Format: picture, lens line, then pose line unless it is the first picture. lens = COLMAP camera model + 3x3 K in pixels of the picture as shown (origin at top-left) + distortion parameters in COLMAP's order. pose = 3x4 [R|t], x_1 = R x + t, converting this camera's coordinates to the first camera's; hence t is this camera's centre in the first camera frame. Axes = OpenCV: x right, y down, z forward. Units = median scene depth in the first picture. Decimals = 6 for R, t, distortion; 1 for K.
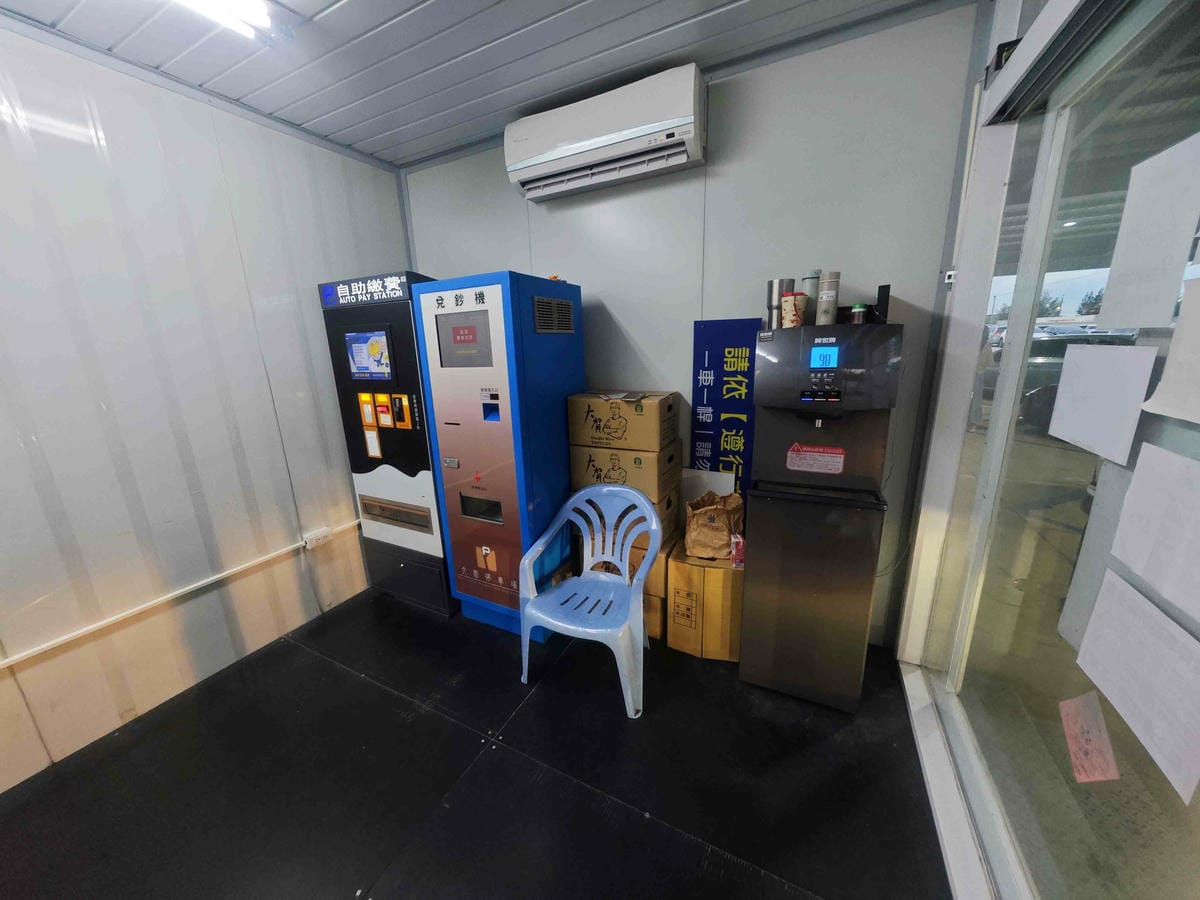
lens RADIAL K [[426.0, 0, 600.0], [0, 426.0, 450.0], [0, 0, 1]] dist [-0.000308, 0.000000]
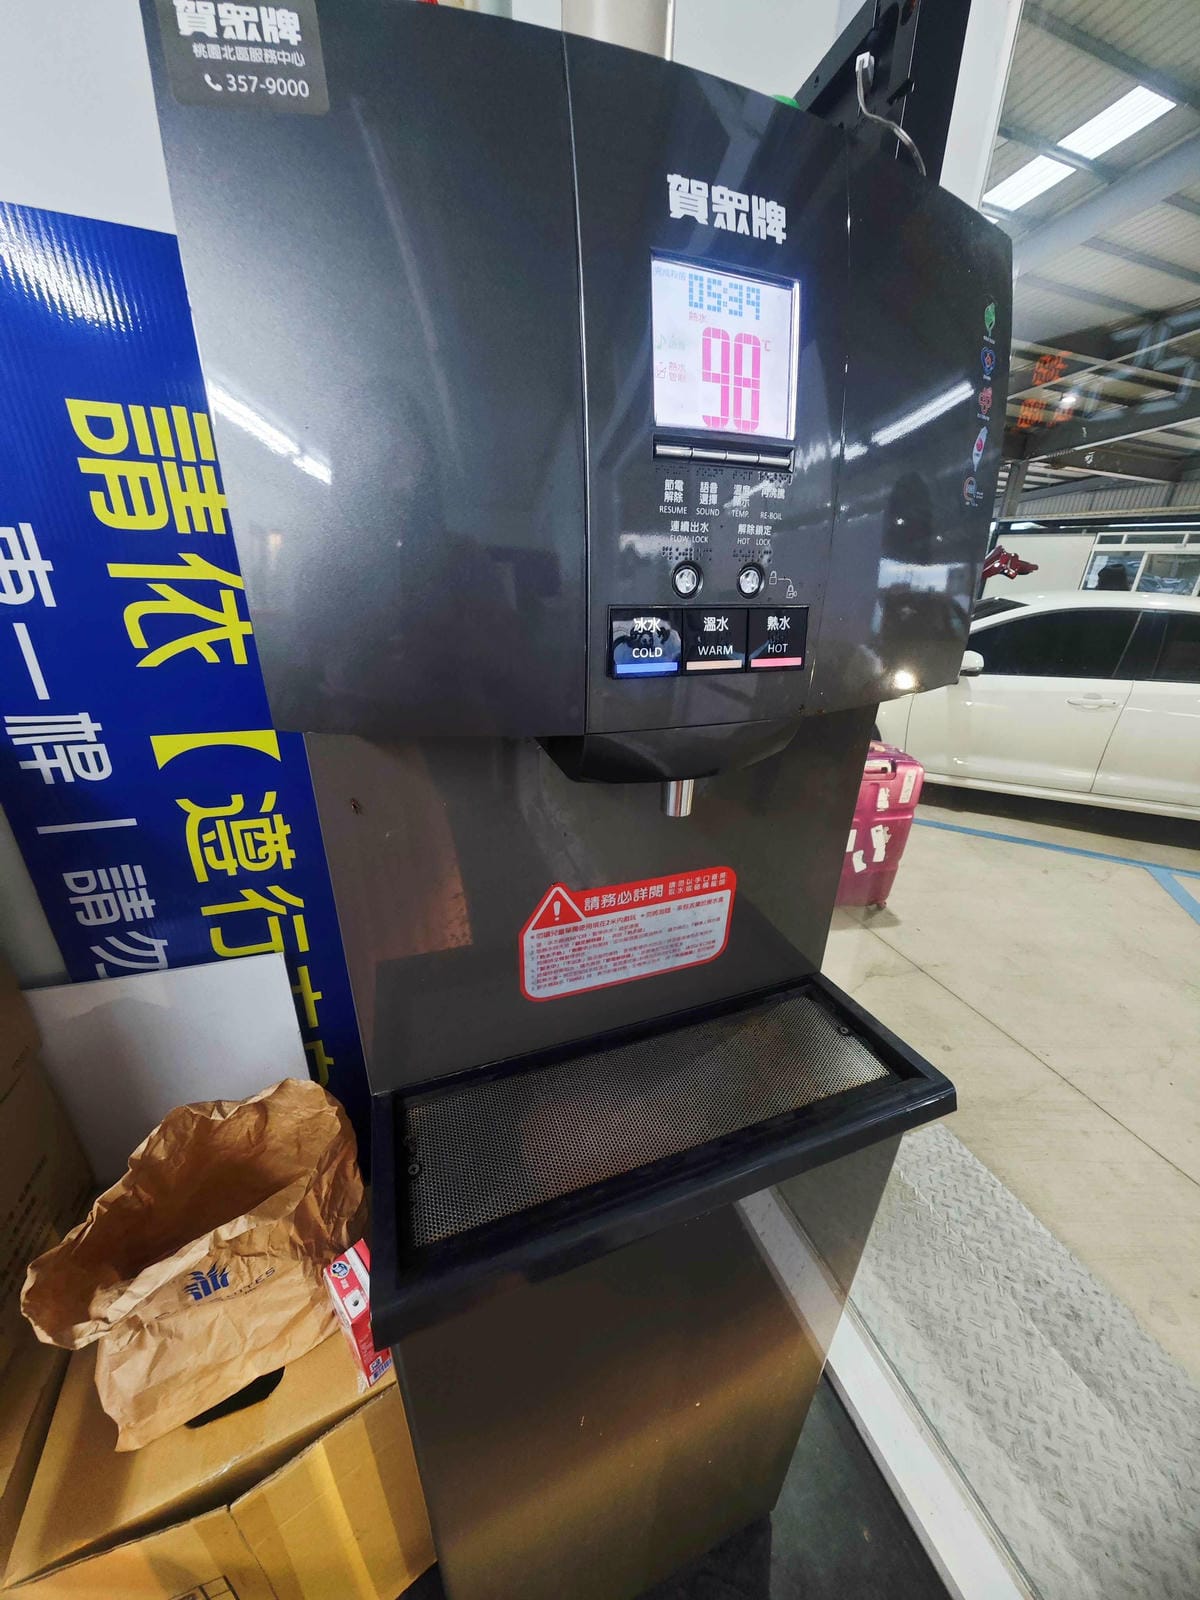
lens RADIAL K [[568.0, 0, 600.0], [0, 568.0, 800.0], [0, 0, 1]] dist [-0.000308, 0.000000]
pose [[0.687247, -0.231578, 0.688522, 0.188849], [0.126788, 0.971515, 0.200207, -0.067146], [-0.715273, -0.050296, 0.697032, 0.503561]]
